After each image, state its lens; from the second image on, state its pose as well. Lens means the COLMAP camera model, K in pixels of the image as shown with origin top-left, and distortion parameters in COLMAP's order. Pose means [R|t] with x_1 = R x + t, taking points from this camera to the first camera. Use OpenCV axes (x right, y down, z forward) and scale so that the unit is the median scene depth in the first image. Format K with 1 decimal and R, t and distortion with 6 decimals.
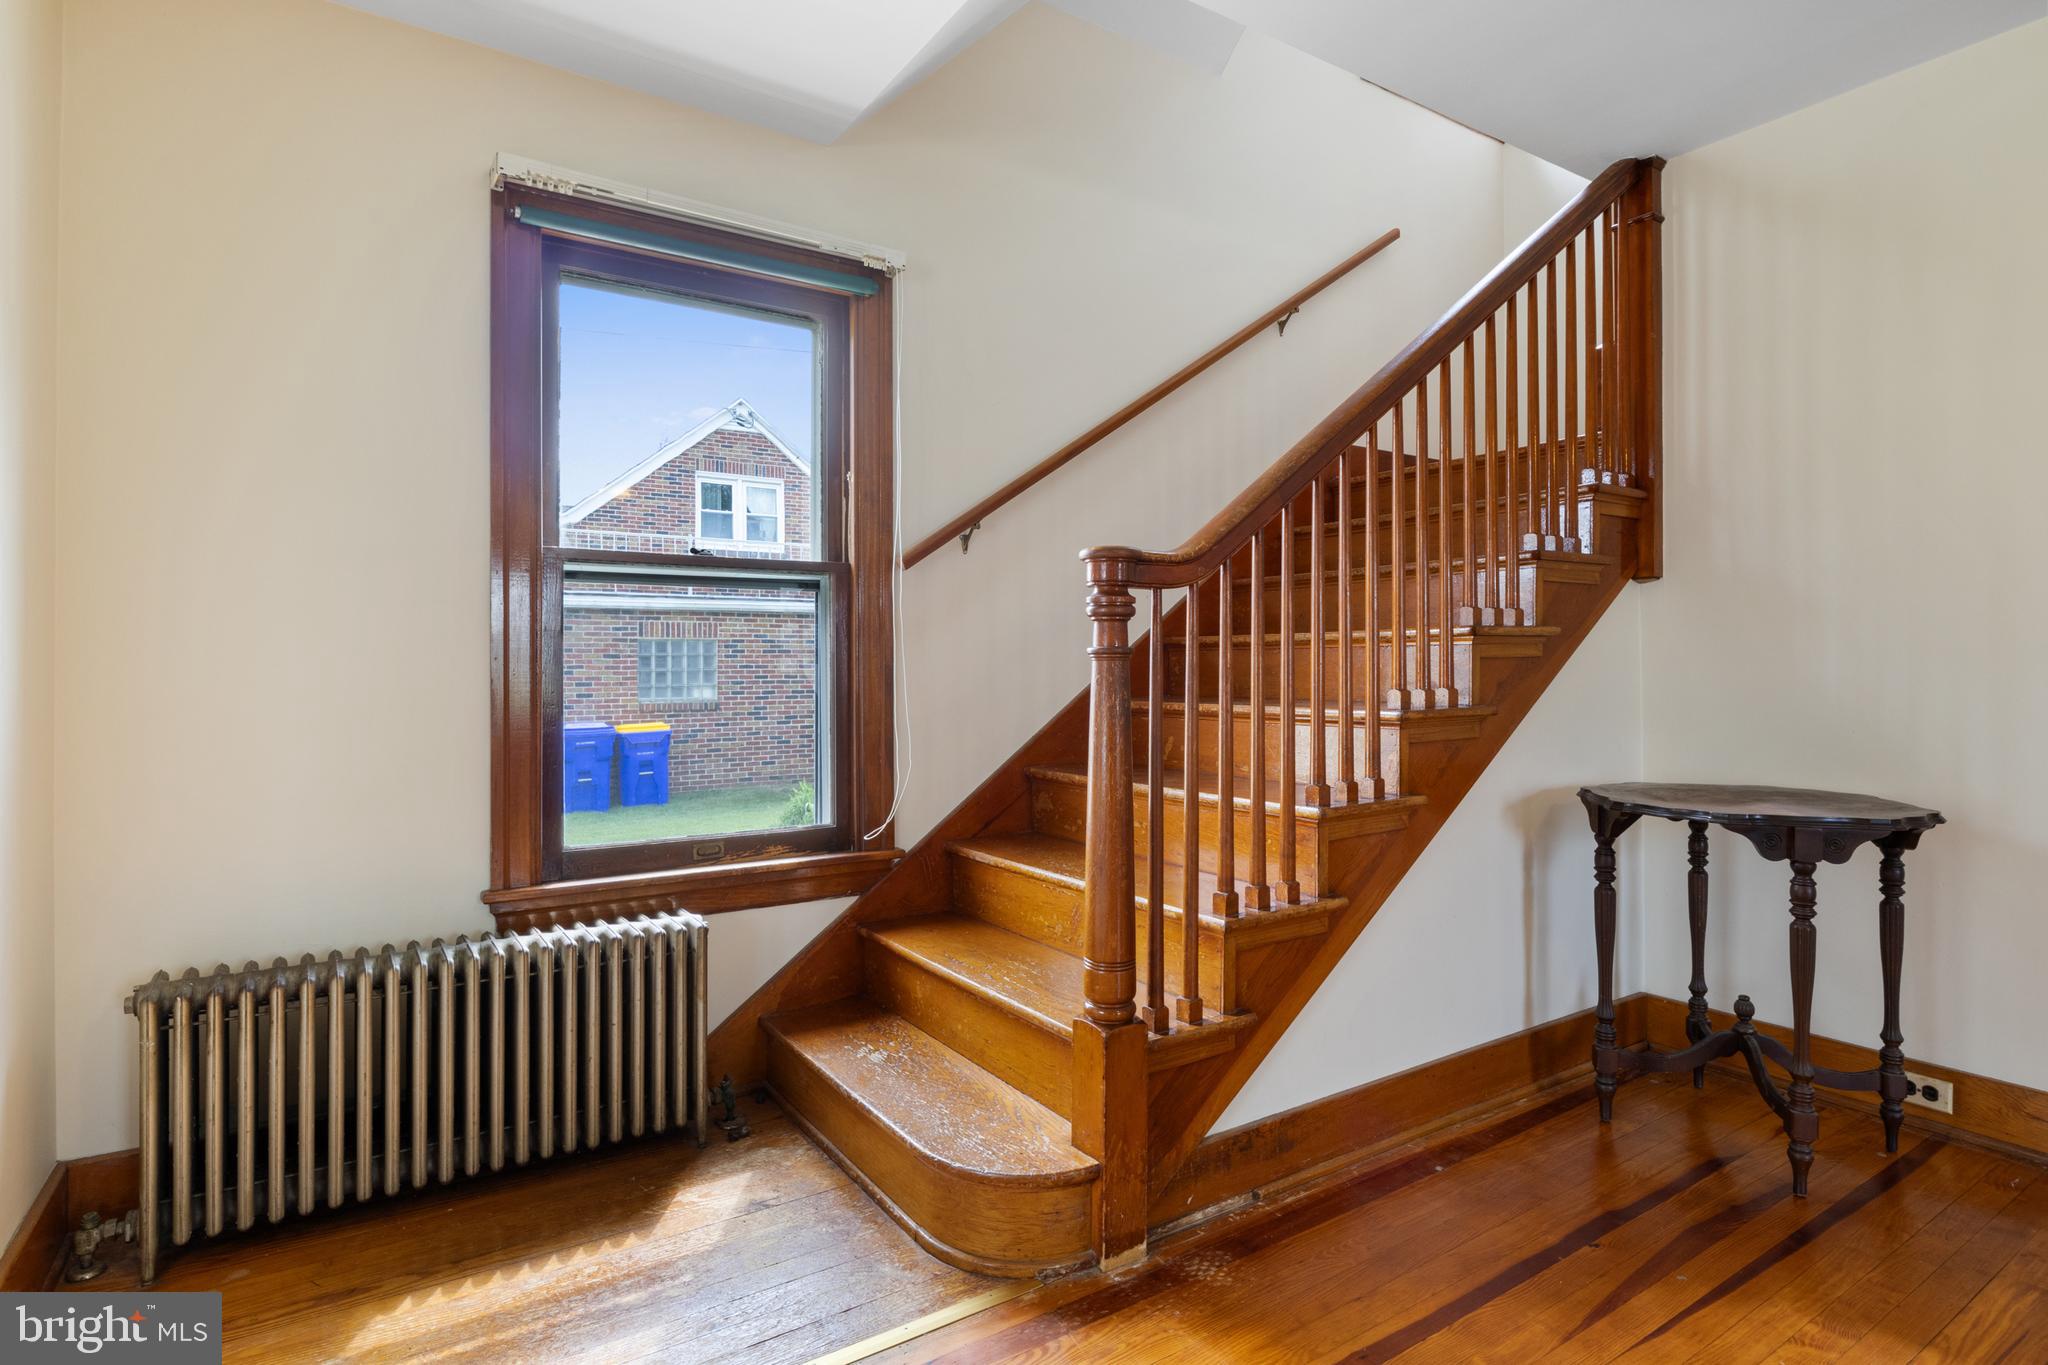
lens RADIAL K [[1006.2, 0, 1013.6], [0, 1006.2, 684.3], [0, 0, 1]] dist [-0.002548, 0.000320]
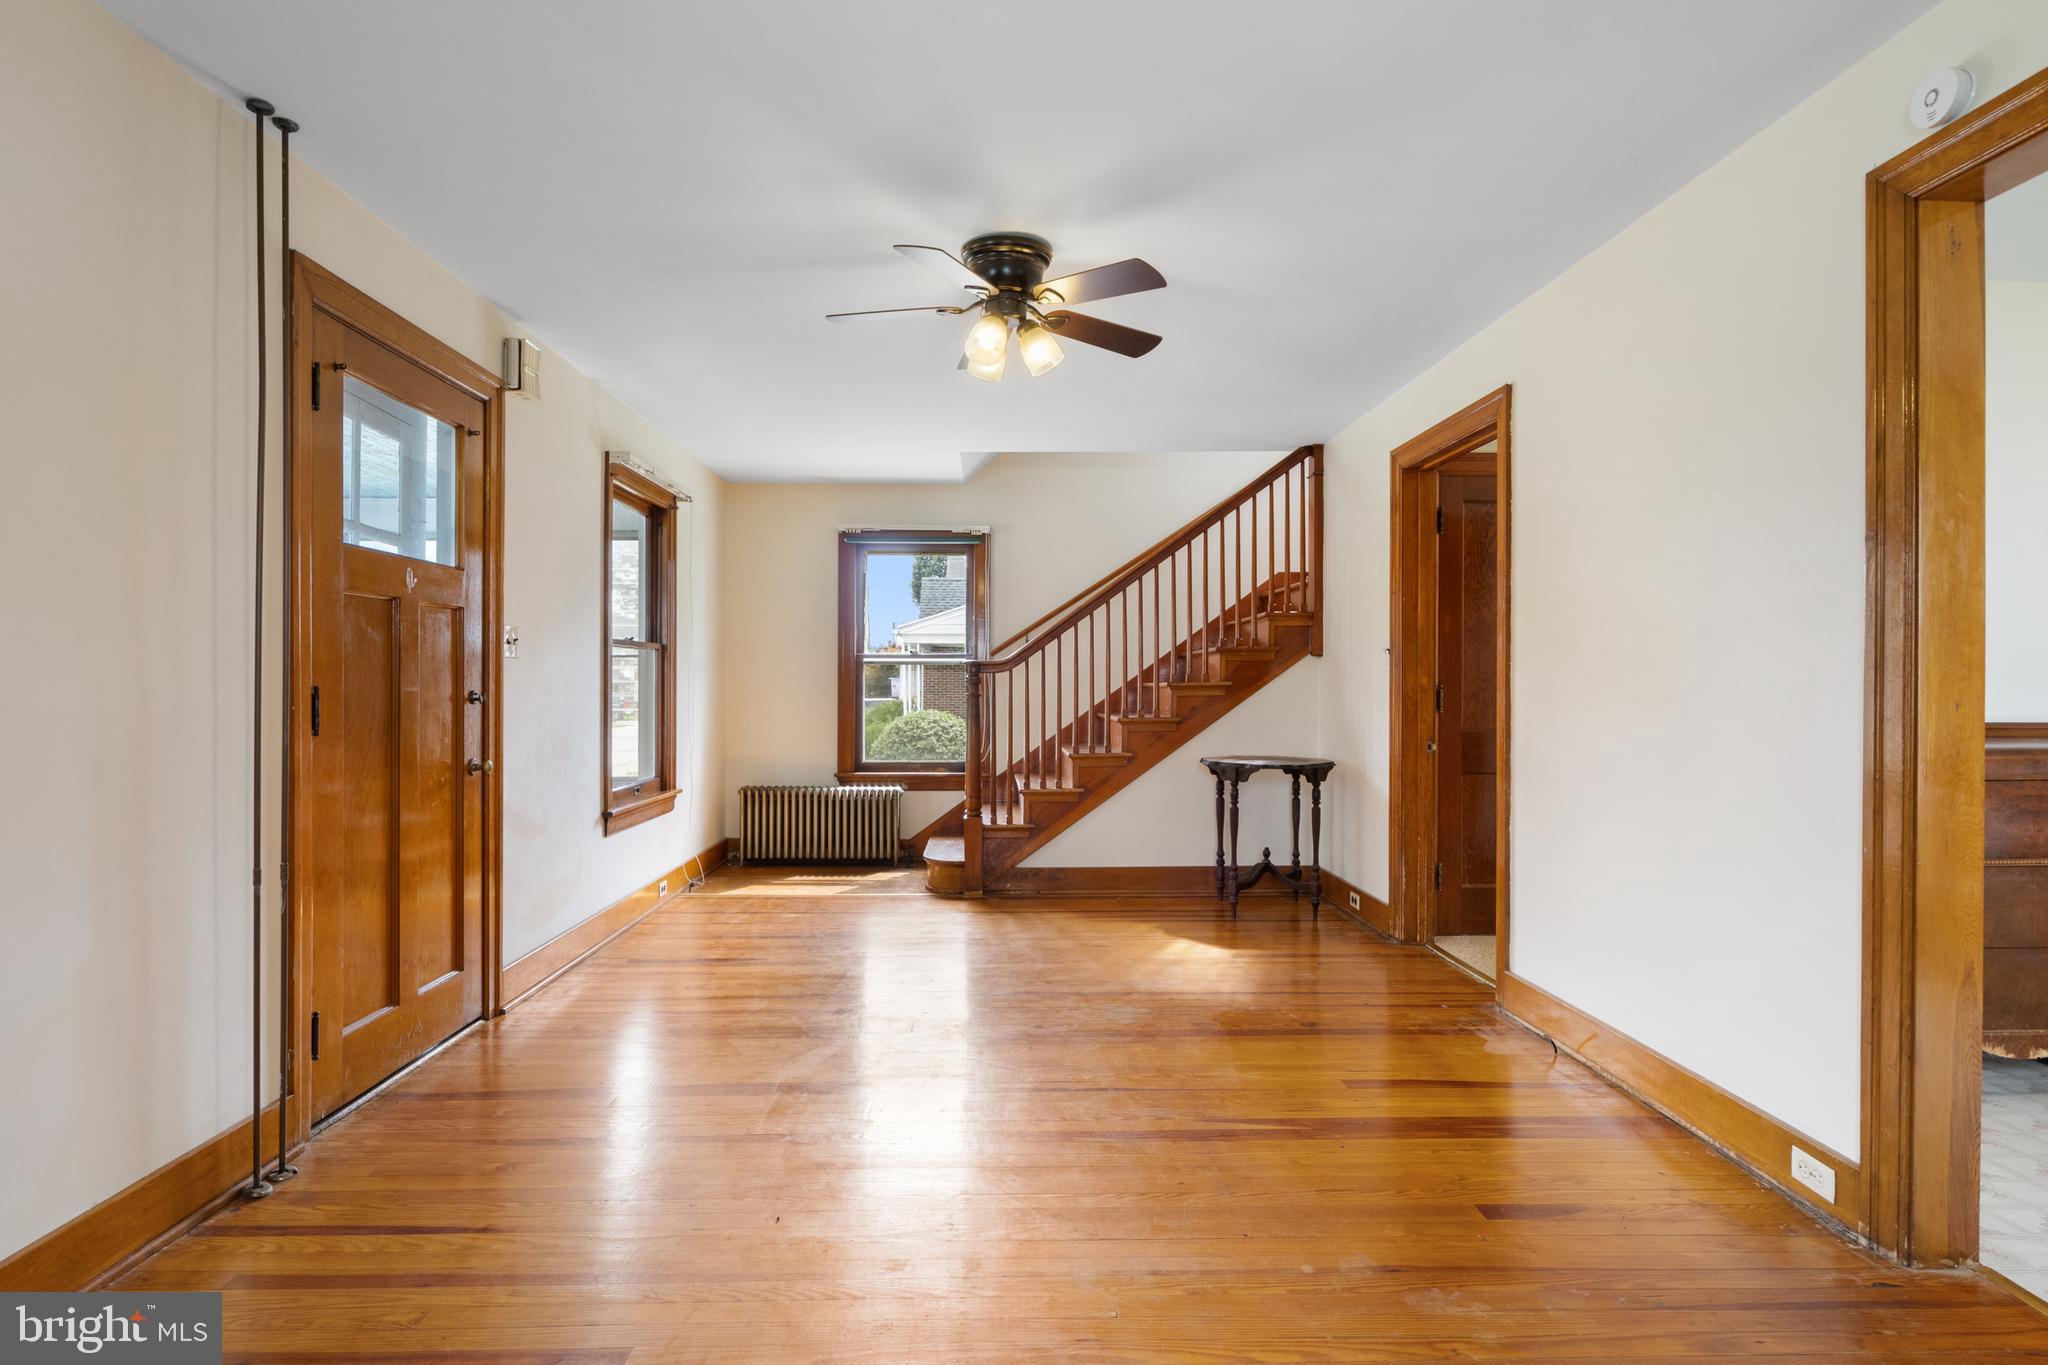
lens RADIAL K [[1006.2, 0, 1026.7], [0, 1006.2, 682.9], [0, 0, 1]] dist [-0.002548, 0.000320]
pose [[0.863965, 0.001184, -0.503551, 1.417135], [-0.002383, 0.999996, -0.001738, -0.054384], [0.503546, 0.002702, 0.863964, -1.238539]]
